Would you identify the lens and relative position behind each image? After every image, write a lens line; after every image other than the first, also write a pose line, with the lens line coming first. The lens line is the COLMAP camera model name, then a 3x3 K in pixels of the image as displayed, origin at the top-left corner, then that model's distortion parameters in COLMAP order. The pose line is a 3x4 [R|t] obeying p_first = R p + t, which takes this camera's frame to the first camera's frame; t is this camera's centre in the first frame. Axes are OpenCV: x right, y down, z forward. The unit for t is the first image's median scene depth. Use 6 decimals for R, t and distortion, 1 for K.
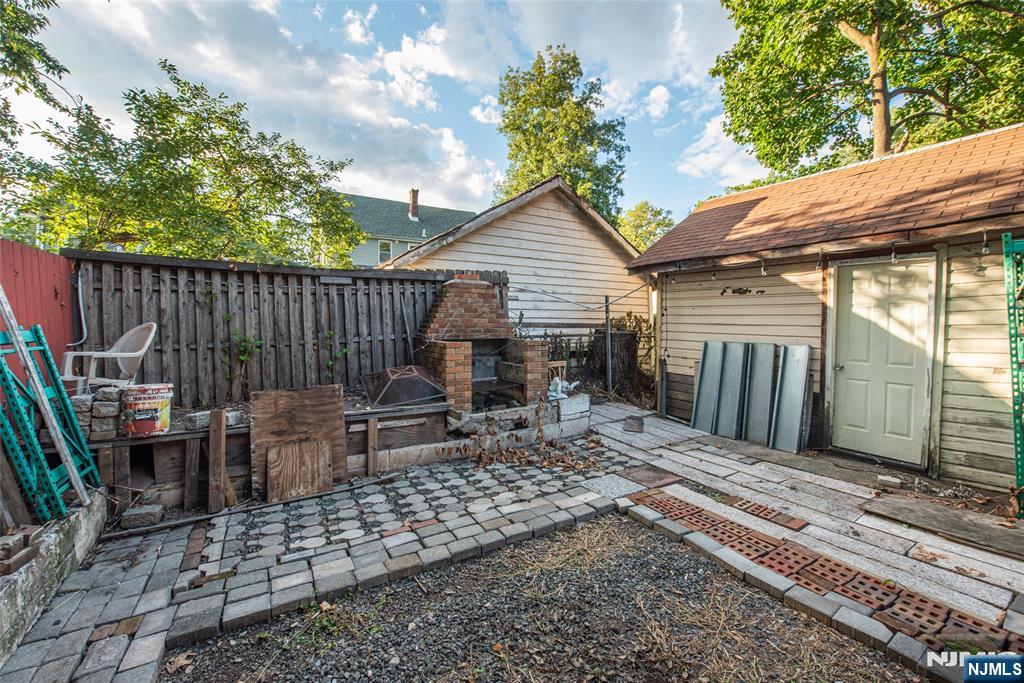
lens RADIAL K [[415.1, 0, 512.0], [0, 415.1, 341.5], [0, 0, 1]] dist [-0.001703, -0.000168]
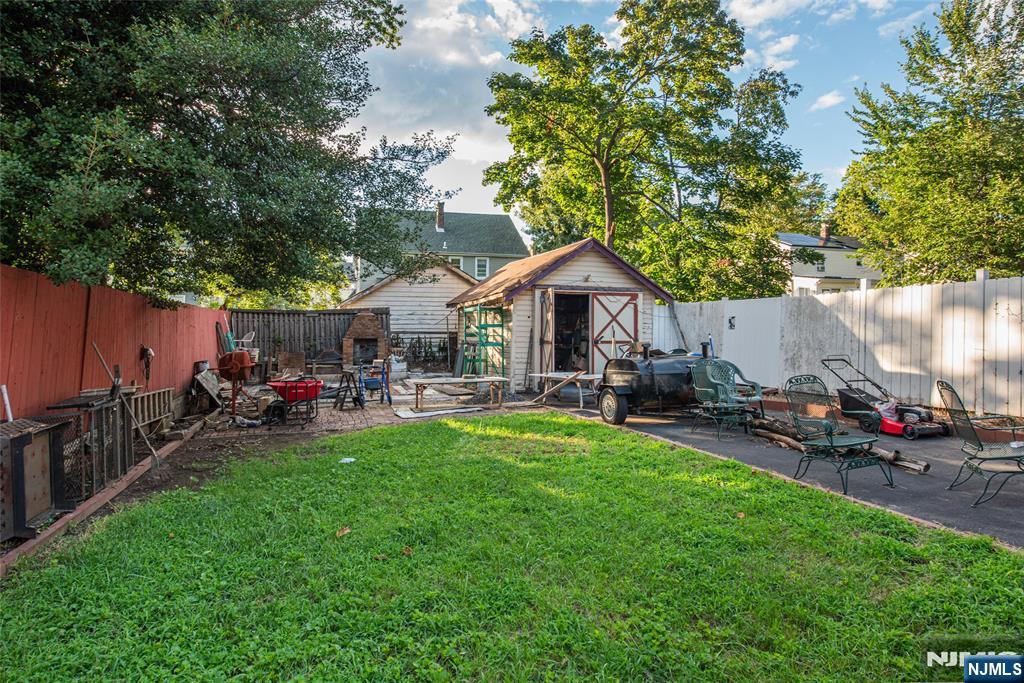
lens RADIAL K [[623.0, 0, 512.0], [0, 623.0, 341.5], [0, 0, 1]] dist [0.002771, 0.000352]
pose [[0.966100, 0.006364, -0.258089, 1.786106], [-0.011460, 0.999768, -0.018245, 0.073558], [0.257913, 0.020584, 0.965949, -2.422690]]
